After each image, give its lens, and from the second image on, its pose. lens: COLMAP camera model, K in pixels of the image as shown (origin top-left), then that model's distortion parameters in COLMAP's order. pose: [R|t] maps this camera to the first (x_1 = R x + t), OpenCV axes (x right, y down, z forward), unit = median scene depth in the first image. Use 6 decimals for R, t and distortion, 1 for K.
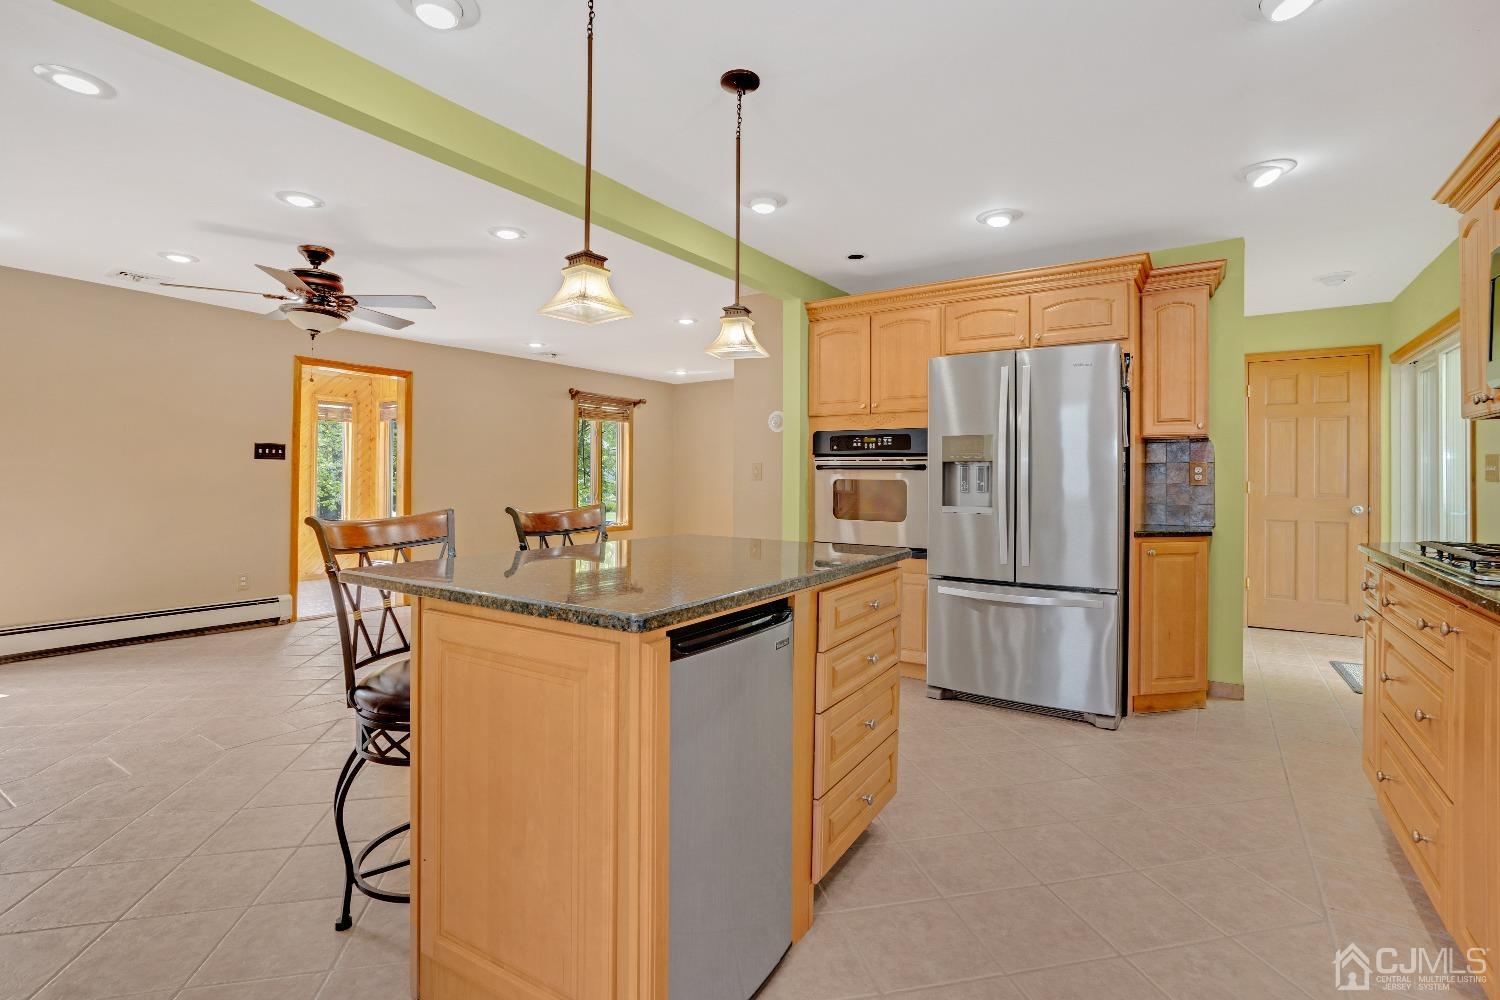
lens RADIAL K [[714.1, 0, 747.1], [0, 714.1, 484.1], [0, 0, 1]] dist [-0.002087, 0.000040]
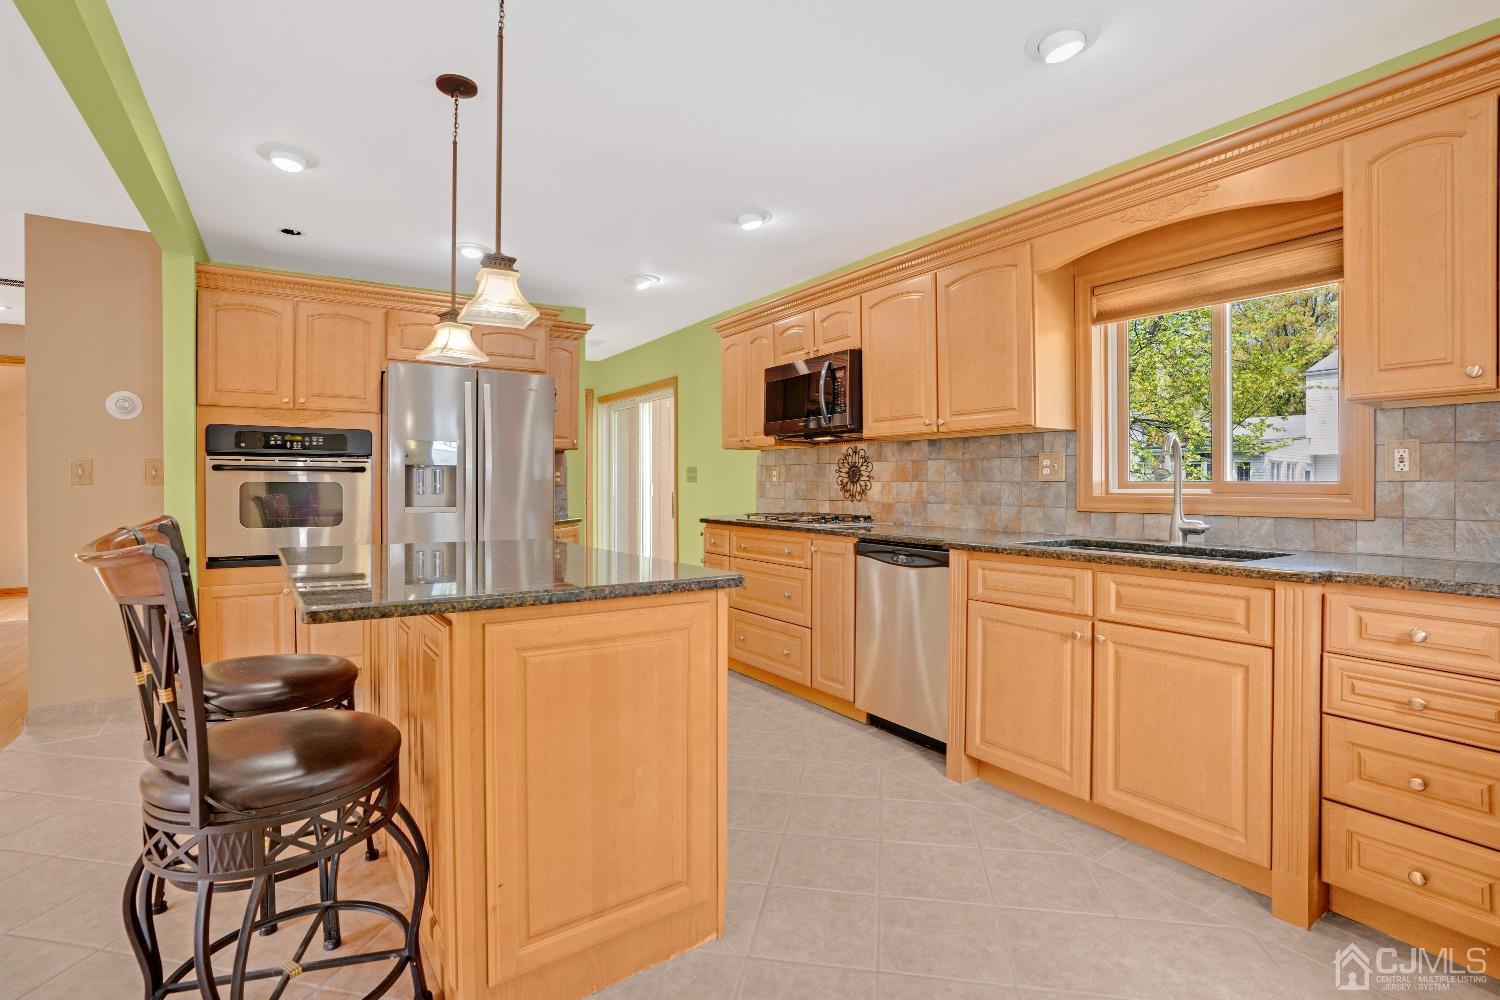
lens RADIAL K [[714.1, 0, 749.4], [0, 714.1, 491.4], [0, 0, 1]] dist [-0.002087, 0.000040]
pose [[0.419202, -0.016042, 0.907751, -0.405939], [0.010351, 0.999863, 0.012890, -0.000673], [-0.907834, 0.003993, 0.419311, 0.103717]]
